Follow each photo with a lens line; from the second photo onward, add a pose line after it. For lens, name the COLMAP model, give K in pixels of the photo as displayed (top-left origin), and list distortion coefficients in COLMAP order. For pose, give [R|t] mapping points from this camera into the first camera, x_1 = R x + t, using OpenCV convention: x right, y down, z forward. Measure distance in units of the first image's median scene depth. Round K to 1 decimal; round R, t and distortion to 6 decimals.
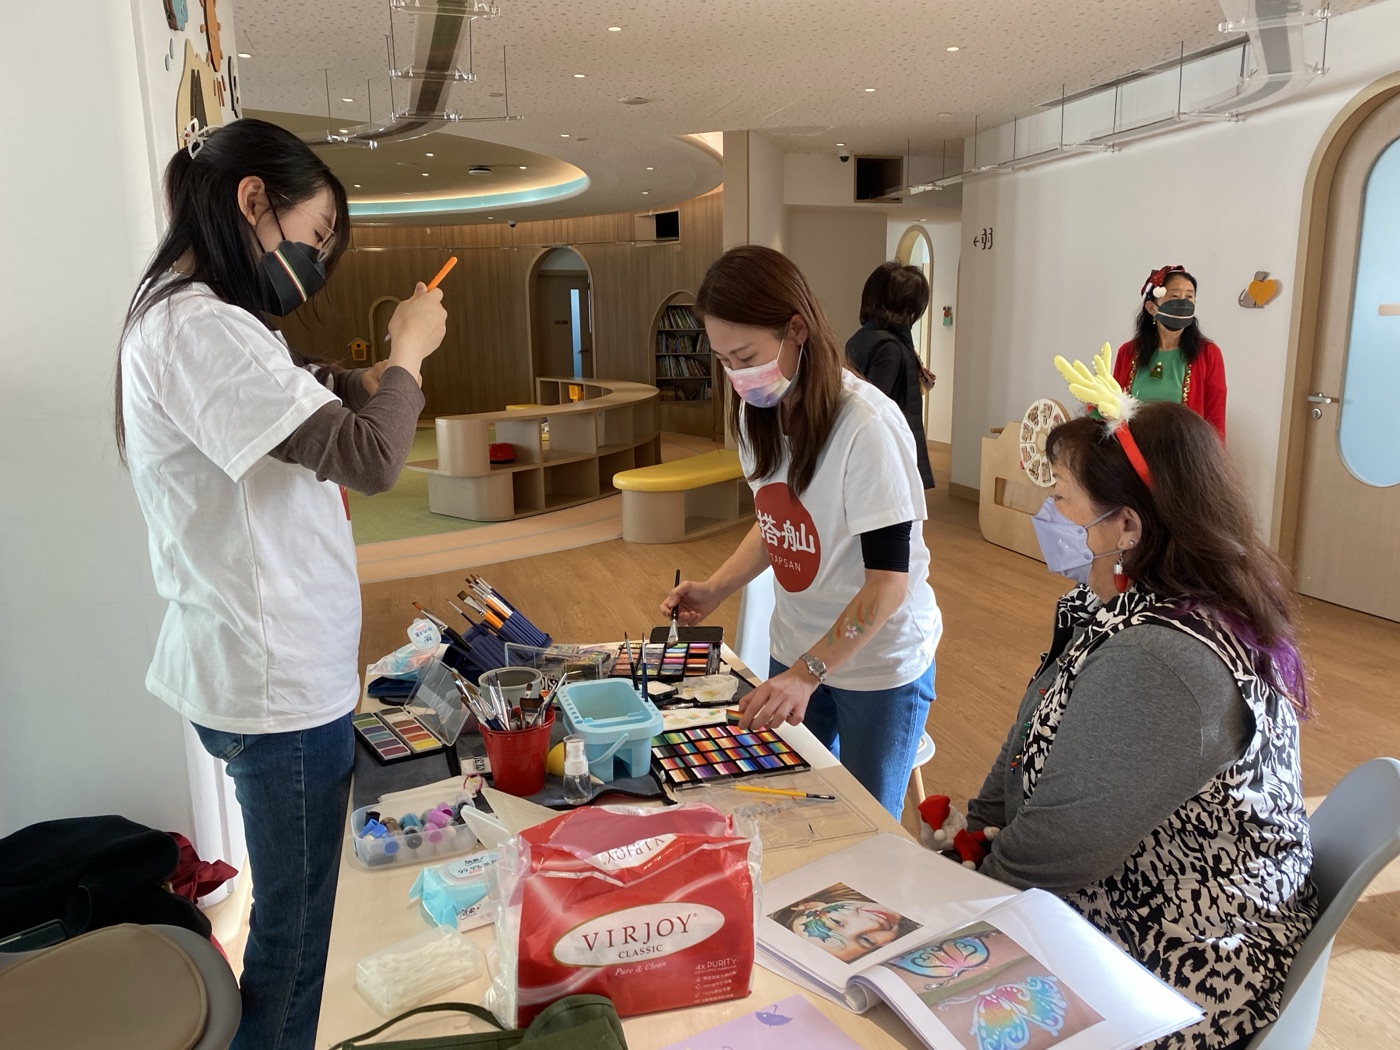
lens RADIAL K [[1027.1, 0, 700.0], [0, 1027.1, 525.0], [0, 0, 1]] dist [0.023795, -0.041635]
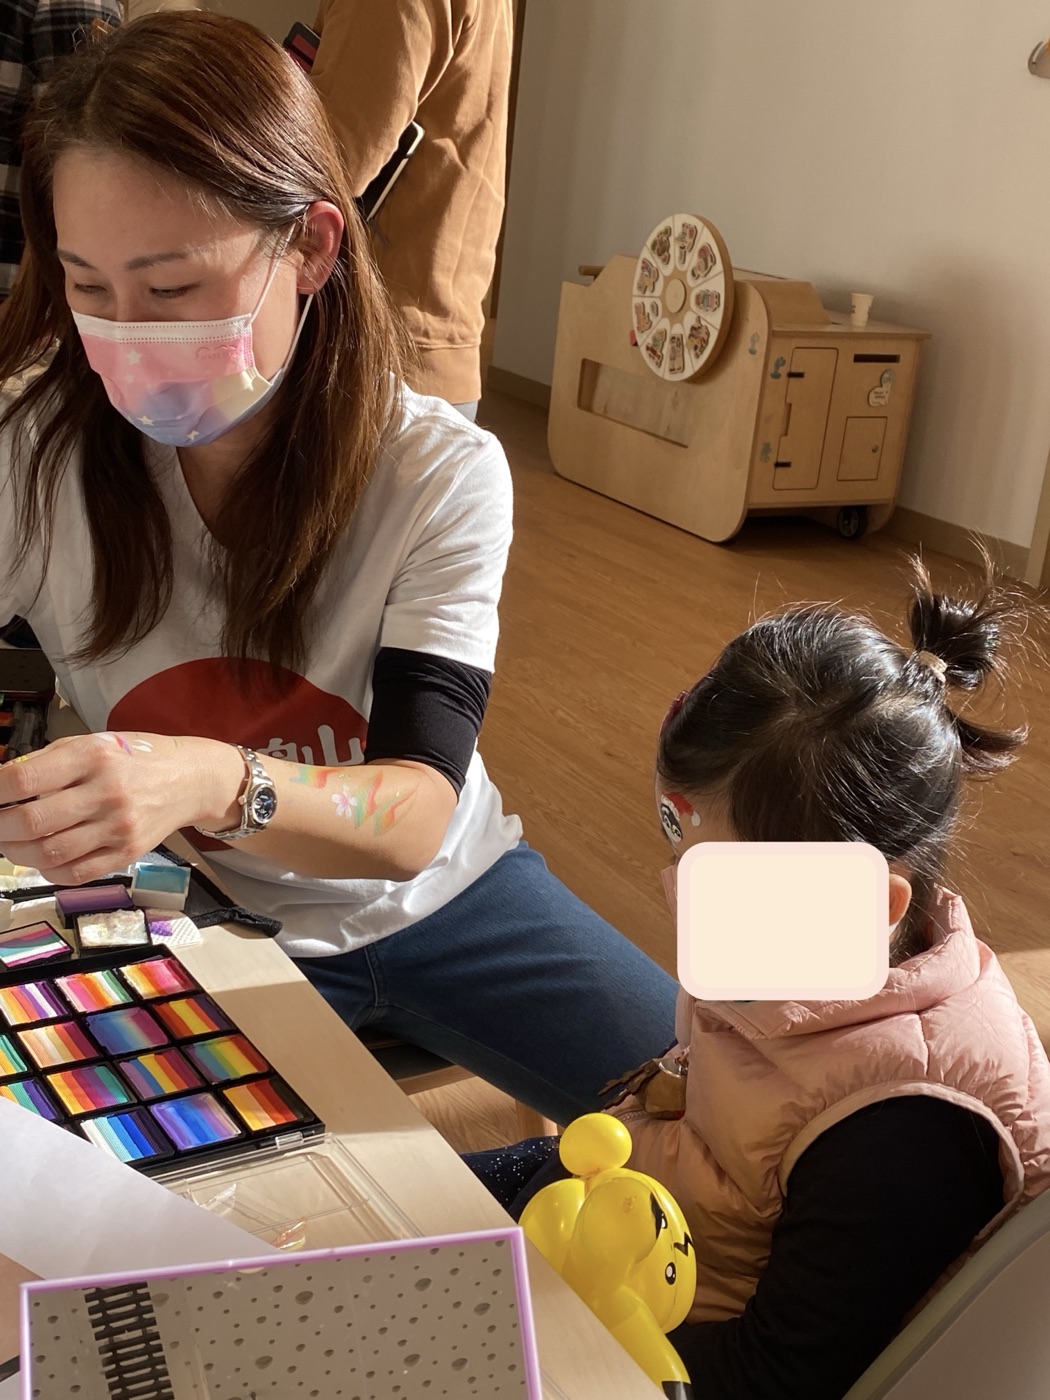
lens RADIAL K [[1681.1, 0, 525.0], [0, 1681.1, 700.0], [0, 0, 1]] dist [0.103255, 0.003177]
pose [[0.957757, 0.018574, 0.286977, 0.008595], [-0.062237, 0.987650, 0.143785, 0.015623], [-0.280762, -0.155572, 0.947085, 0.337280]]
